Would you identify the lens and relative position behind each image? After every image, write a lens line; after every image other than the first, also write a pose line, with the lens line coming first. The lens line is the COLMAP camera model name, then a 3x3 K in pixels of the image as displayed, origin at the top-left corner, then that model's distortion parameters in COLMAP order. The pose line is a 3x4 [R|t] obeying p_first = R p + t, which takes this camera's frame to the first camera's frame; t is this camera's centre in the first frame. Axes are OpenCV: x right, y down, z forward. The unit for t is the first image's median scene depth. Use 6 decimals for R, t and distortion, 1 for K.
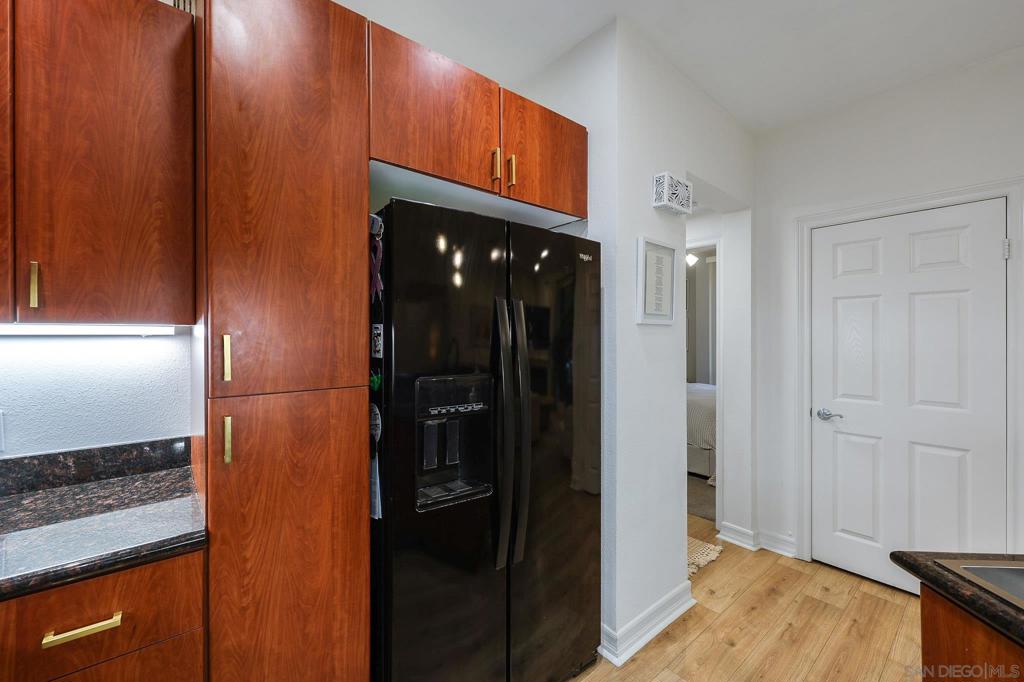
lens RADIAL K [[416.4, 0, 506.3], [0, 416.4, 334.7], [0, 0, 1]] dist [-0.001285, 0.000015]
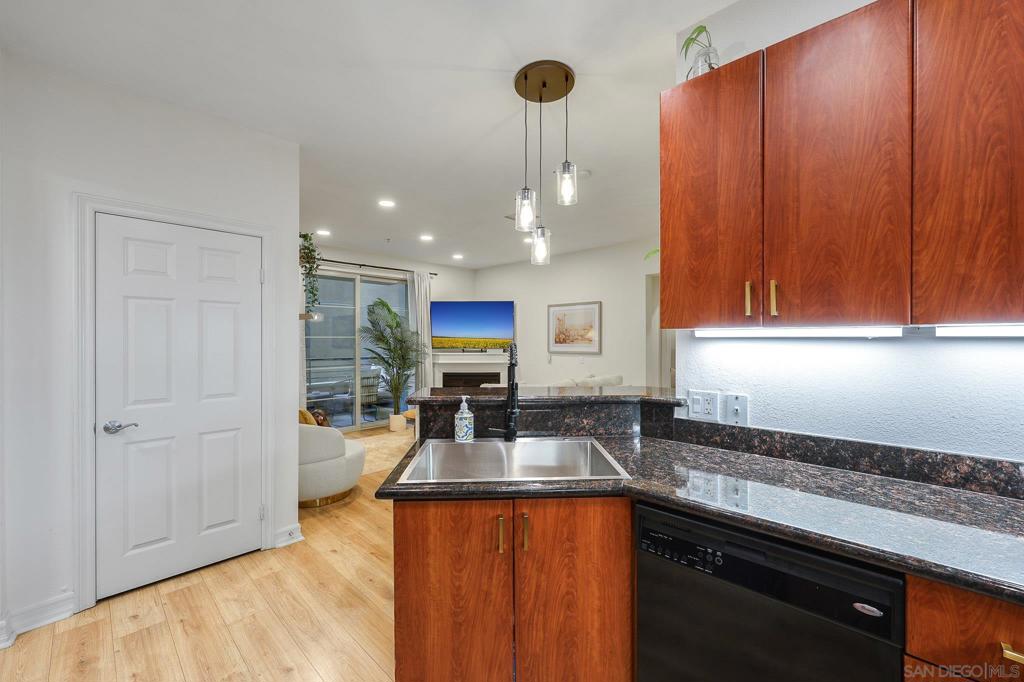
lens RADIAL K [[408.3, 0, 512.0], [0, 408.3, 341.0], [0, 0, 1]] dist [-0.002214, -0.000290]
pose [[-0.112170, -0.000894, 0.993689, -0.214567], [-0.006901, 0.999976, 0.000121, 0.003110], [-0.993665, -0.006844, -0.112174, 0.296354]]
